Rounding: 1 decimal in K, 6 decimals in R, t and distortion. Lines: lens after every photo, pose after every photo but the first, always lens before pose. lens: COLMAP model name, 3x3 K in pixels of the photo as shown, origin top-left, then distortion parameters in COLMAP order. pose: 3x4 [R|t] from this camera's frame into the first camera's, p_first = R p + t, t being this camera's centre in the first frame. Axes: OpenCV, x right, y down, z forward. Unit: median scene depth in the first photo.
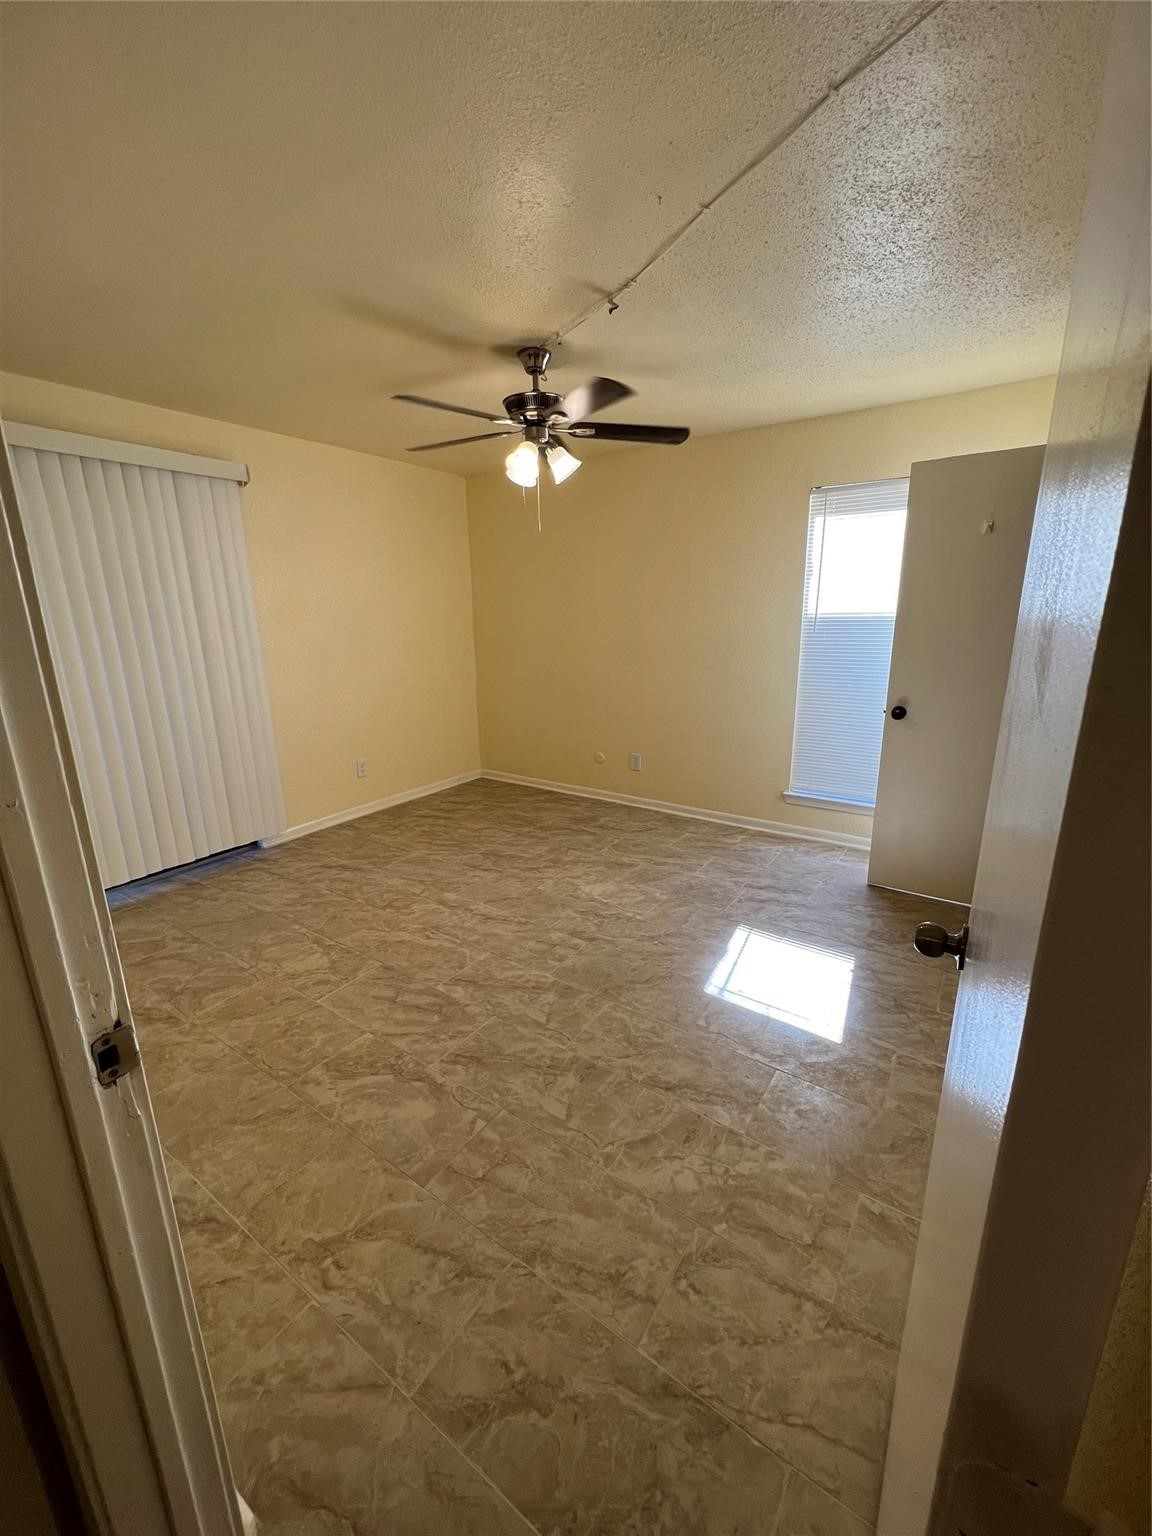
lens RADIAL K [[612.0, 0, 579.2], [0, 612.0, 764.8], [0, 0, 1]] dist [-0.000417, 0.000465]
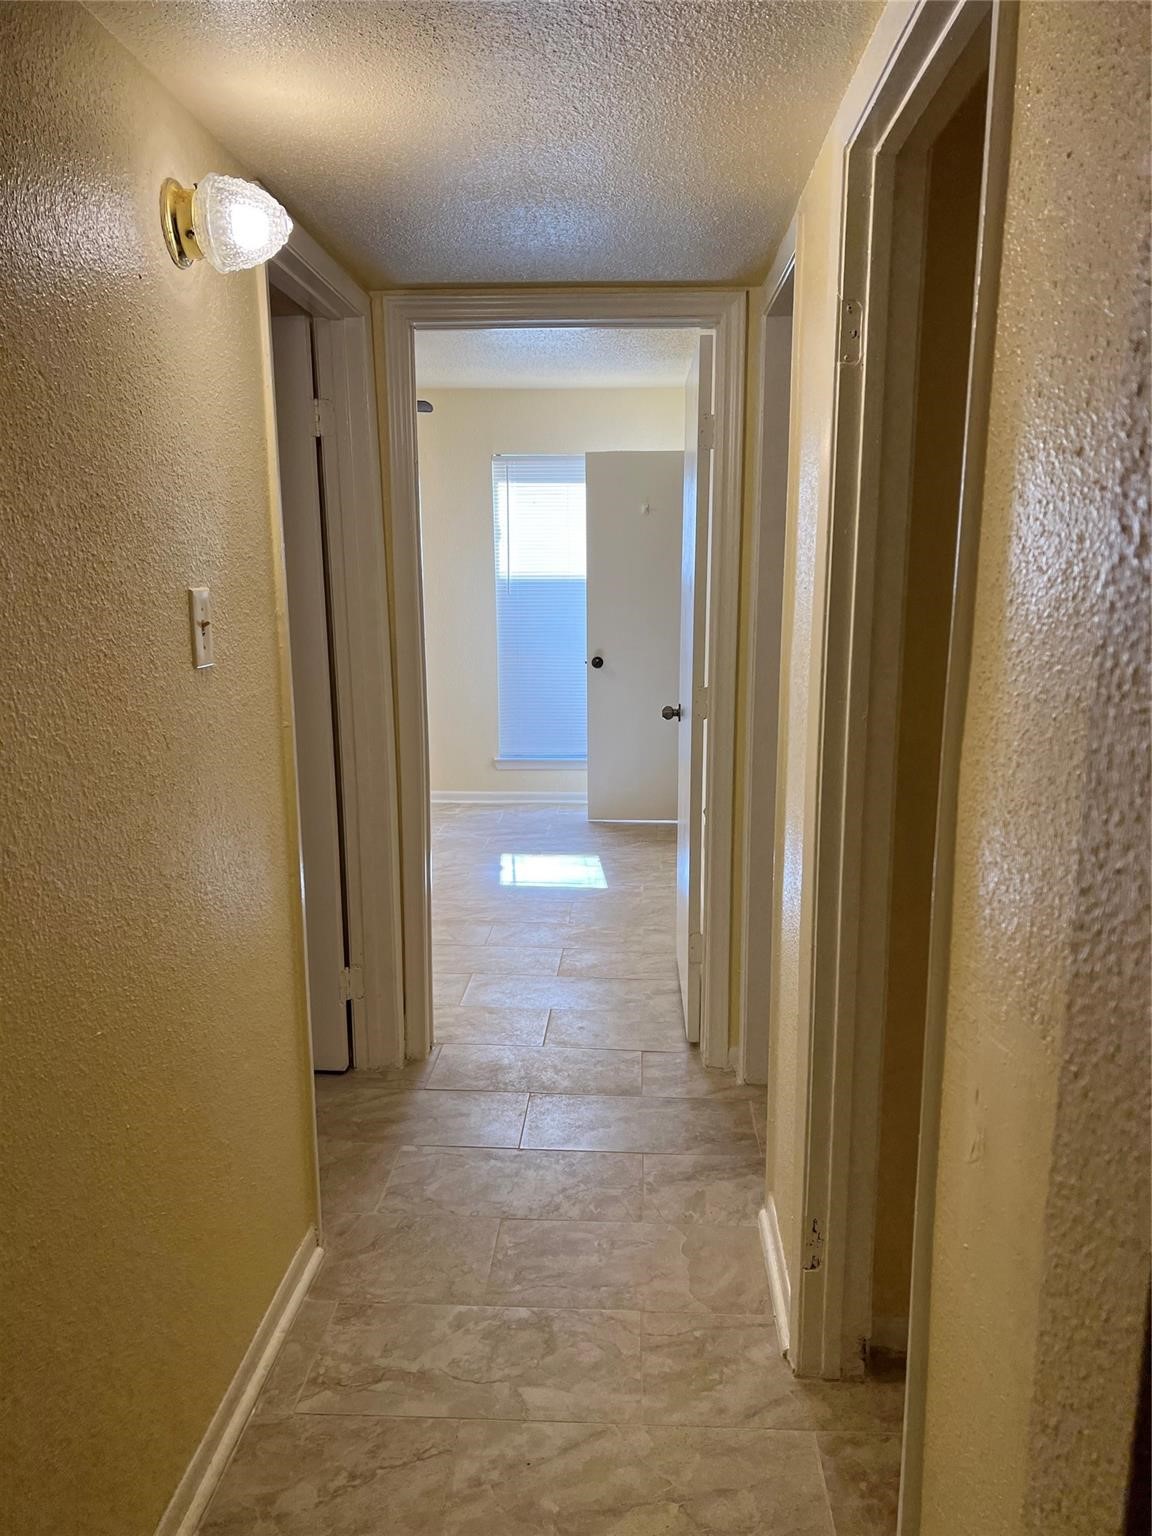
lens RADIAL K [[1148.1, 0, 577.5], [0, 1148.1, 781.4], [0, 0, 1]] dist [0.050651, -0.053790]
pose [[0.858075, -0.091267, 0.505349, -0.625231], [0.121060, 0.992296, -0.026347, 0.192544], [-0.499051, 0.083785, 0.862513, -0.829052]]
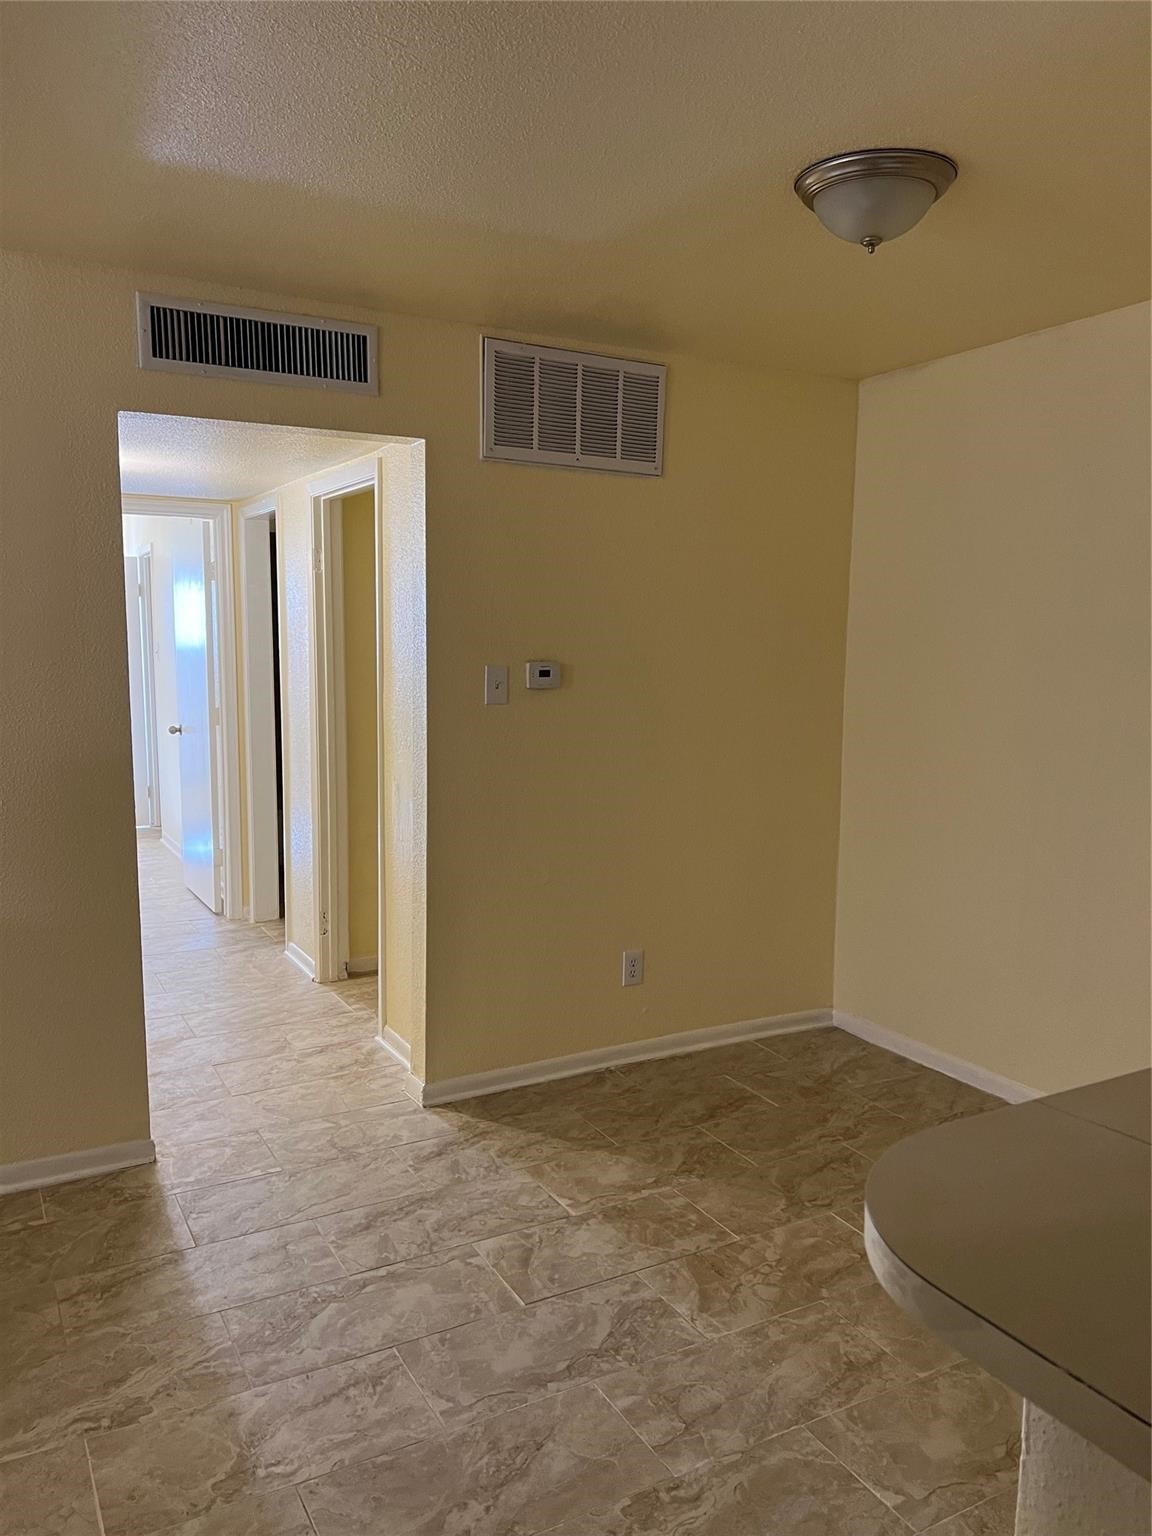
lens RADIAL K [[1148.1, 0, 576.3], [0, 1148.1, 770.9], [0, 0, 1]] dist [0.050651, -0.053790]
pose [[0.448213, -0.085579, 0.889821, -3.458028], [0.203882, 0.978958, -0.008546, 0.684474], [-0.870366, 0.185249, 0.456230, -2.707918]]
